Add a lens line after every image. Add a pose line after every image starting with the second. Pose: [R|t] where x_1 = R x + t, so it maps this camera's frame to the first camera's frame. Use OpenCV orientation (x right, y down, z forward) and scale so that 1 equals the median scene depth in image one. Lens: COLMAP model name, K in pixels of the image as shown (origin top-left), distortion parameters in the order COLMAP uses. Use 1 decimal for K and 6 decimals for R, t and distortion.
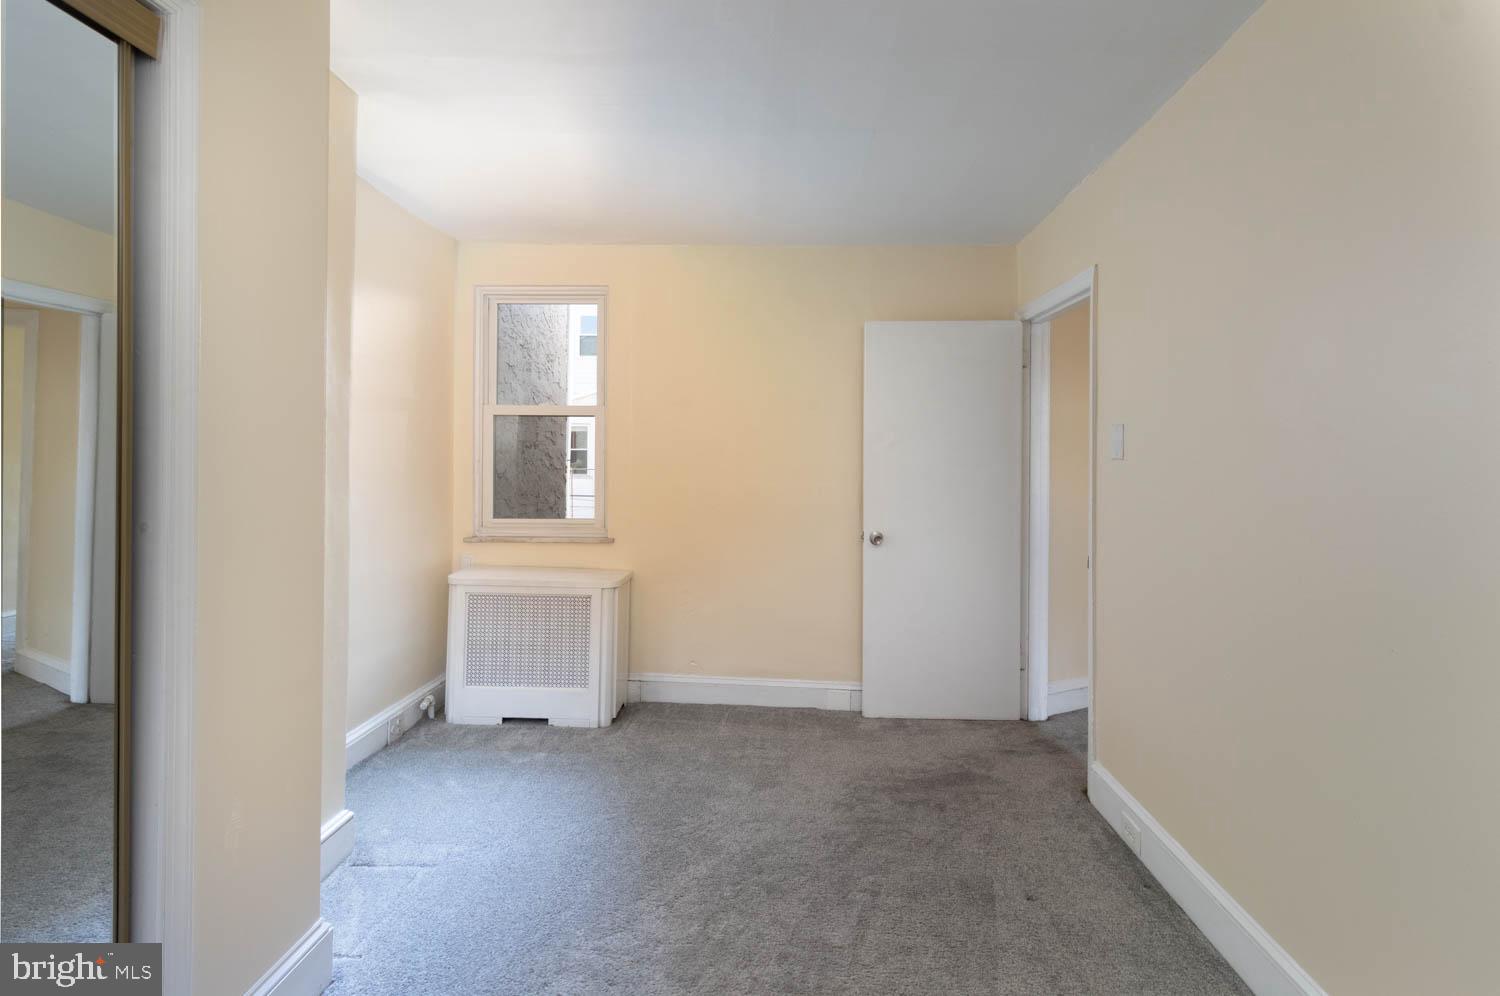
lens RADIAL K [[703.8, 0, 754.4], [0, 703.8, 456.1], [0, 0, 1]] dist [0.003588, 0.000389]
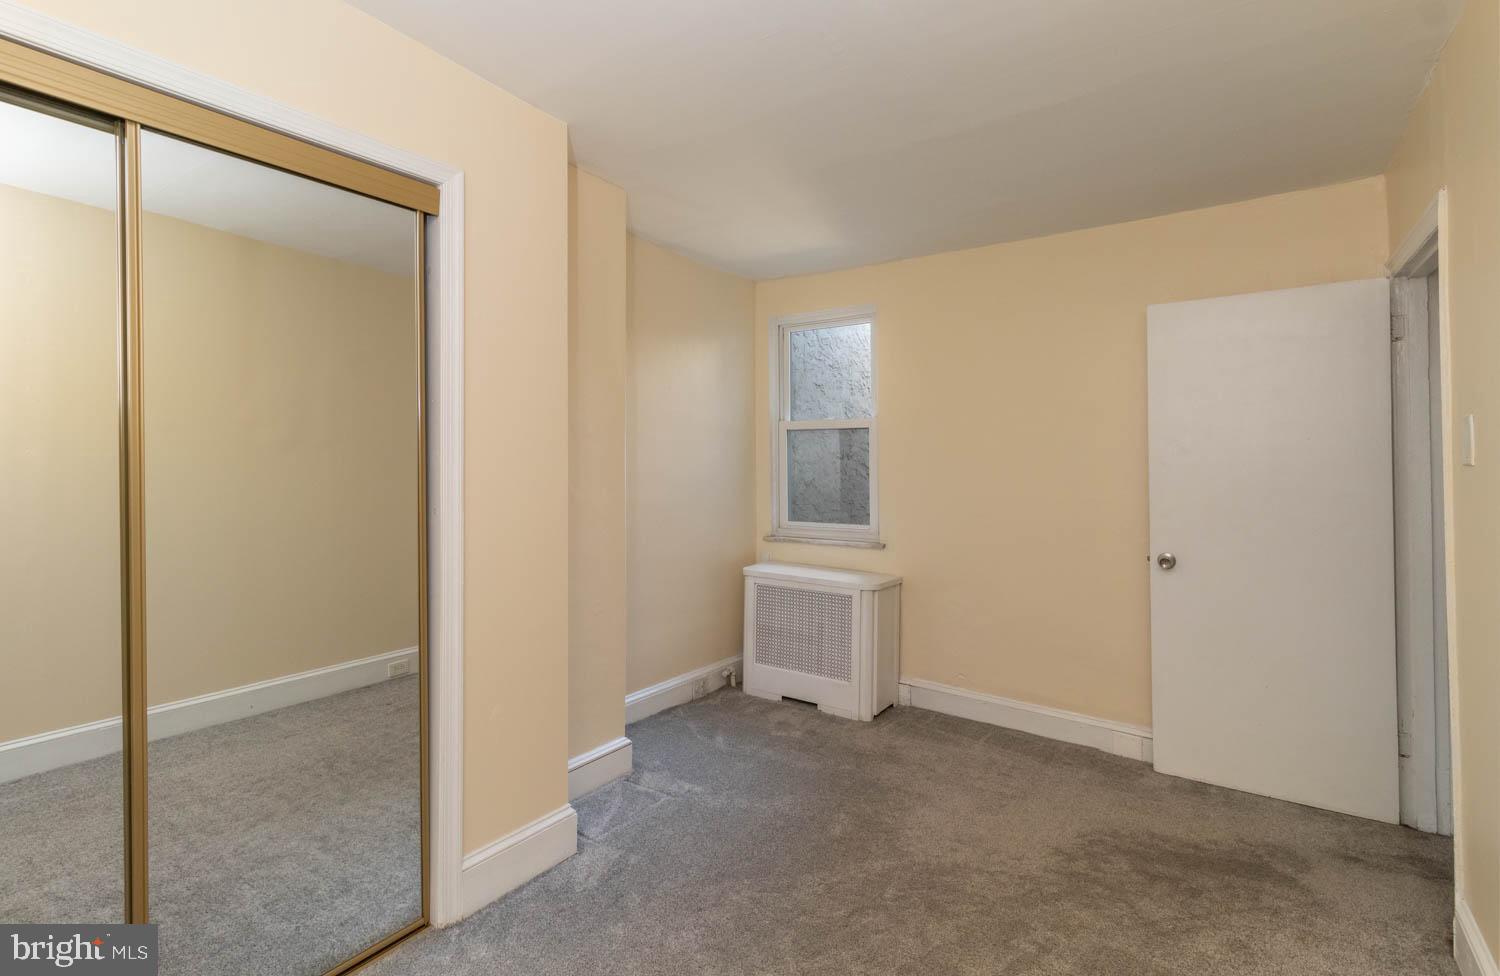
lens RADIAL K [[693.6, 0, 748.8], [0, 693.6, 457.5], [0, 0, 1]] dist [0.005661, -0.000148]
pose [[0.836013, -0.014026, -0.548530, 0.217803], [0.006097, 0.999849, -0.016274, 0.004526], [0.548675, 0.010261, 0.835973, 0.030565]]
